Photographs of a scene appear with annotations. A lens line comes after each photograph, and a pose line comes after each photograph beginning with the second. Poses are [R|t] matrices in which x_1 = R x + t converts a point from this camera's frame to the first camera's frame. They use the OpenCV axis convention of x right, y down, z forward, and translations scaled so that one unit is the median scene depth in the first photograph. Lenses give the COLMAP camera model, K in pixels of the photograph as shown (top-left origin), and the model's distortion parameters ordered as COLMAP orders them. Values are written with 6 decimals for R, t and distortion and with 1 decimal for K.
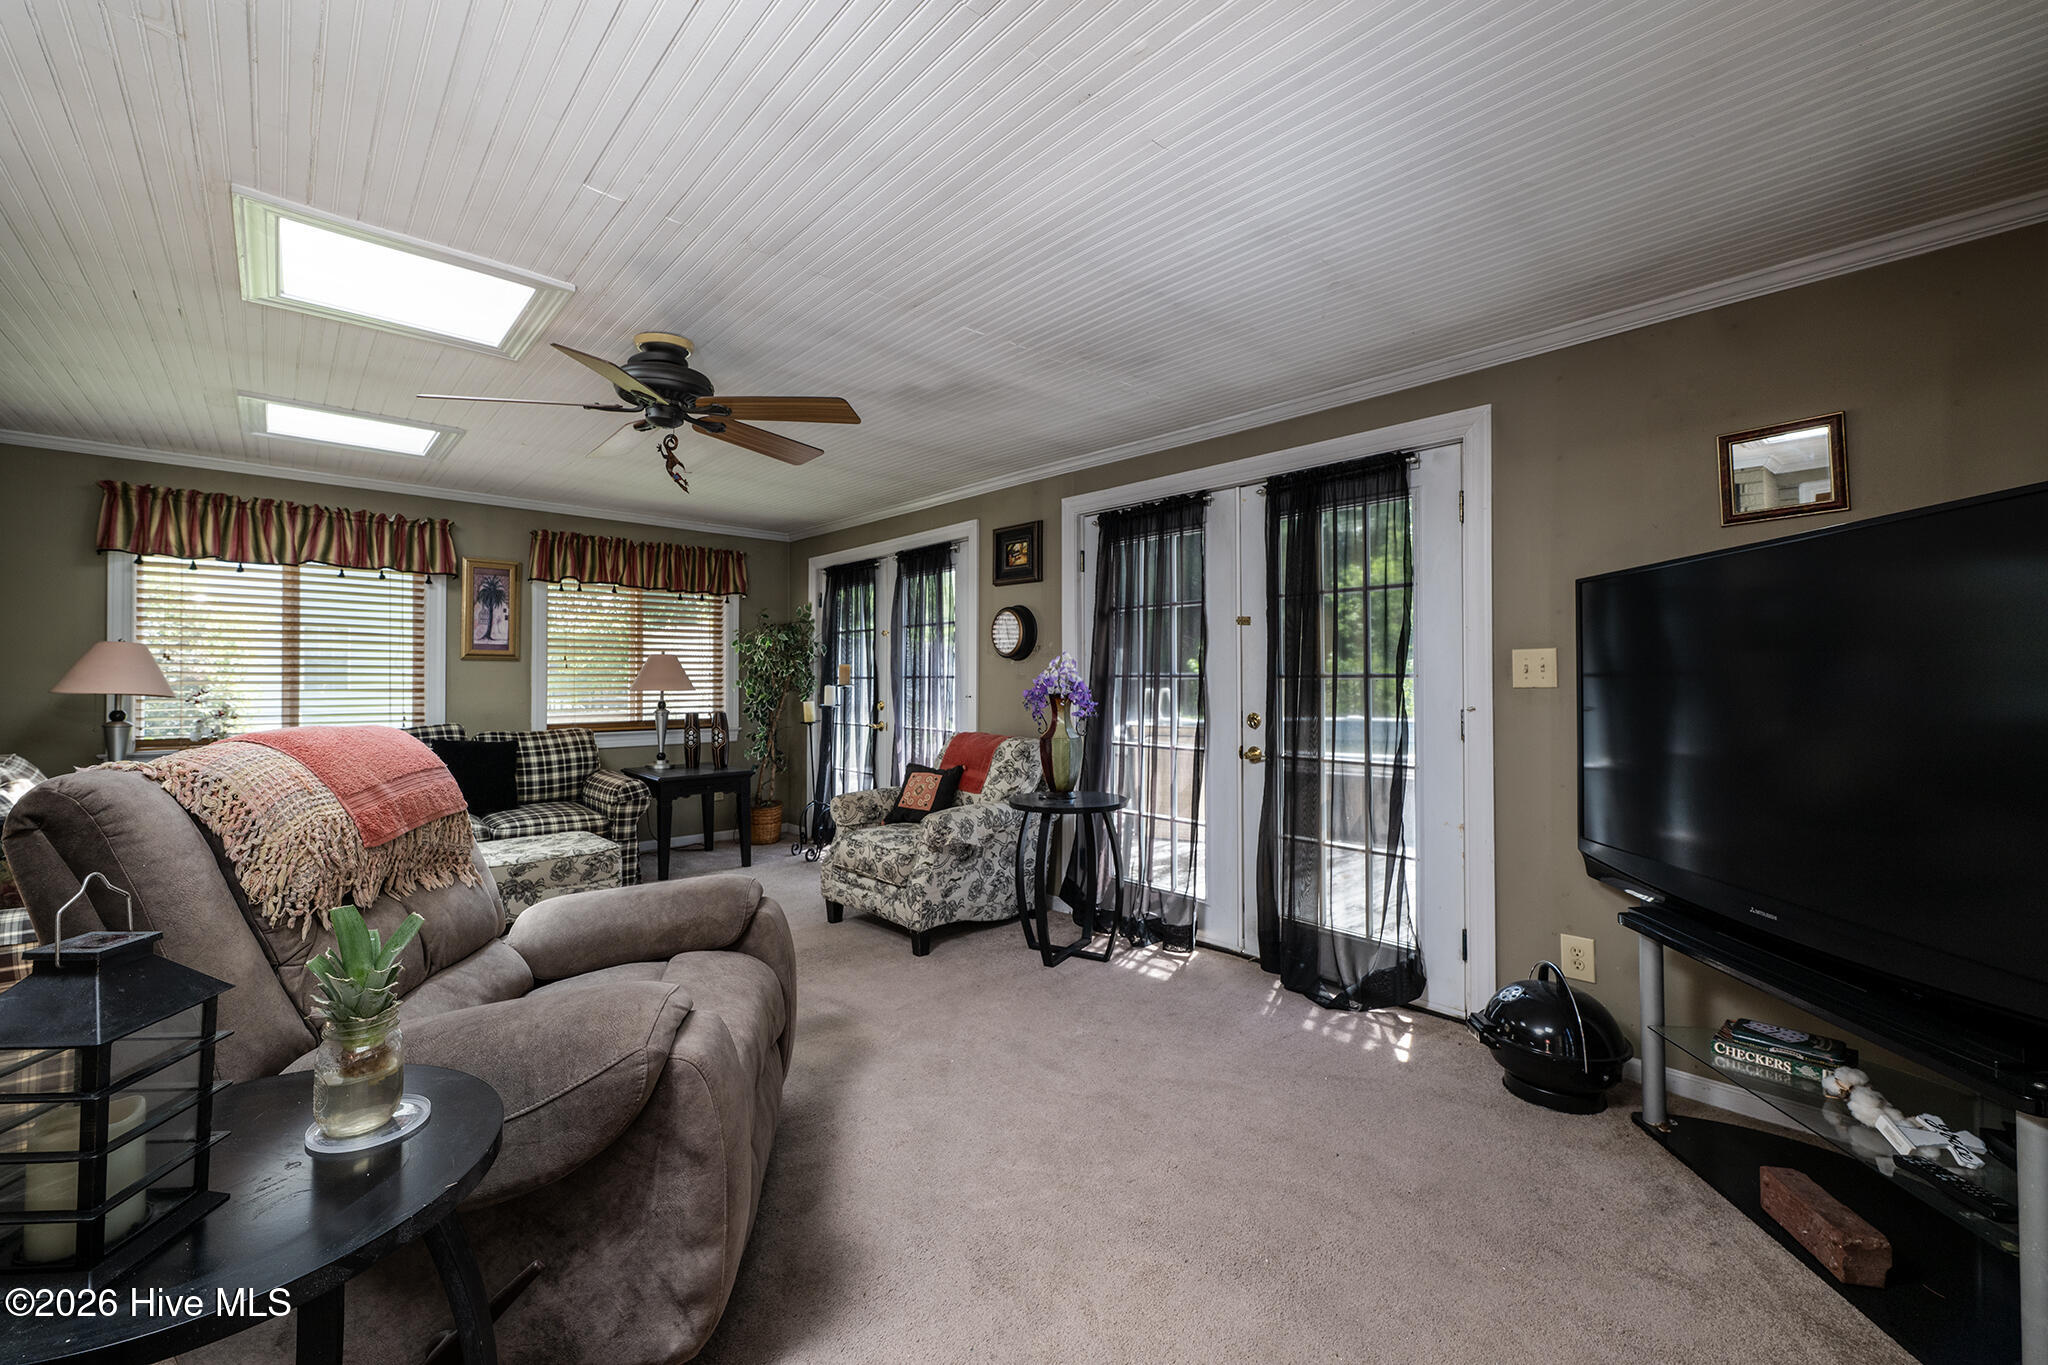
lens RADIAL K [[808.9, 0, 1019.3], [0, 808.9, 682.2], [0, 0, 1]] dist [-0.002800, -0.000061]
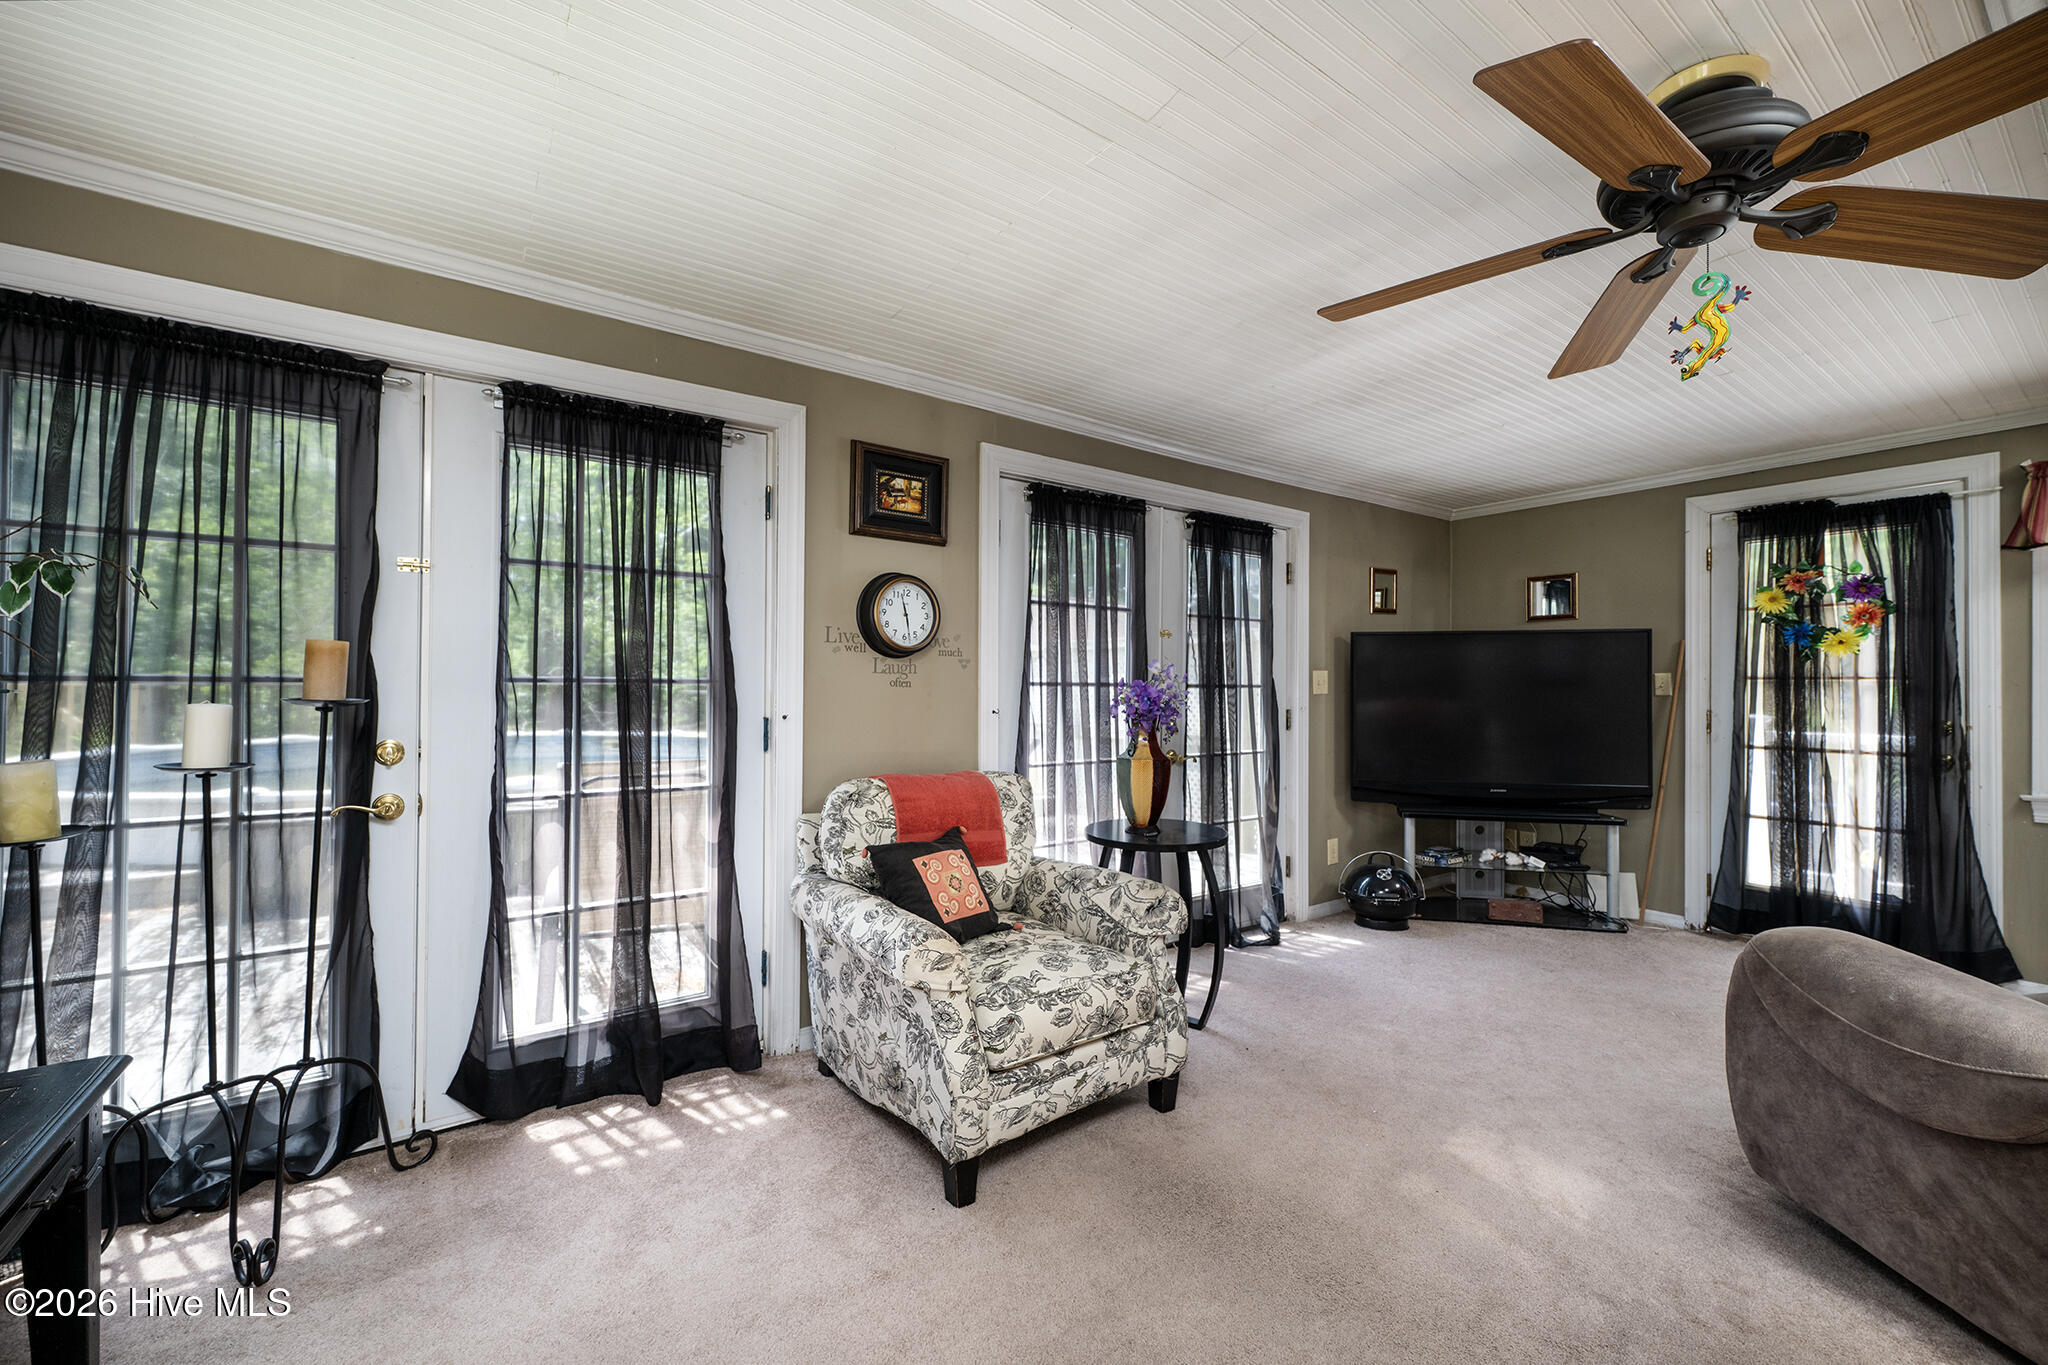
lens RADIAL K [[808.9, 0, 1019.3], [0, 808.9, 682.2], [0, 0, 1]] dist [-0.002800, -0.000061]
pose [[0.134944, 0.006593, 0.990831, -0.698951], [-0.002747, 0.999977, -0.006280, -0.004408], [-0.990849, -0.001875, 0.134959, 0.907167]]
